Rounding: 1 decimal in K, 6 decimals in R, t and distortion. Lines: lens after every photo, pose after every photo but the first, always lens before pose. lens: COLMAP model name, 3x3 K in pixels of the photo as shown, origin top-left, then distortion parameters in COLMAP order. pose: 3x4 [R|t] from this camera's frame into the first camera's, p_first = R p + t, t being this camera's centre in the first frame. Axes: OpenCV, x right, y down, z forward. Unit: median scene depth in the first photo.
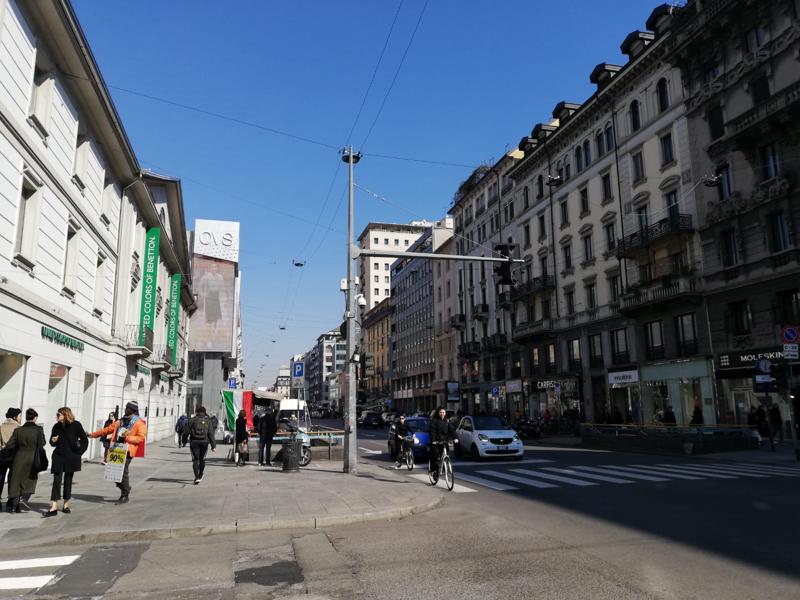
lens RADIAL K [[606.2, 0, 400.5], [0, 606.2, 302.7], [0, 0, 1]] dist [0.082333, -0.119048]
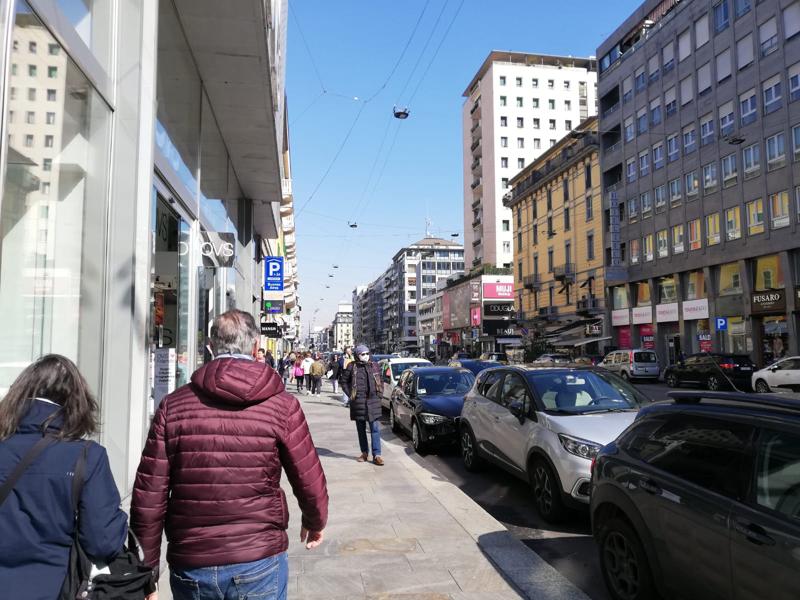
lens RADIAL K [[545.7, 0, 383.0], [0, 545.7, 303.5], [0, 0, 1]] dist [-0.001399, -0.001372]
pose [[0.994968, -0.004928, -0.100067, -0.087603], [0.013632, 0.996160, 0.086483, 0.061424], [0.099257, -0.087412, 0.991215, 0.339922]]
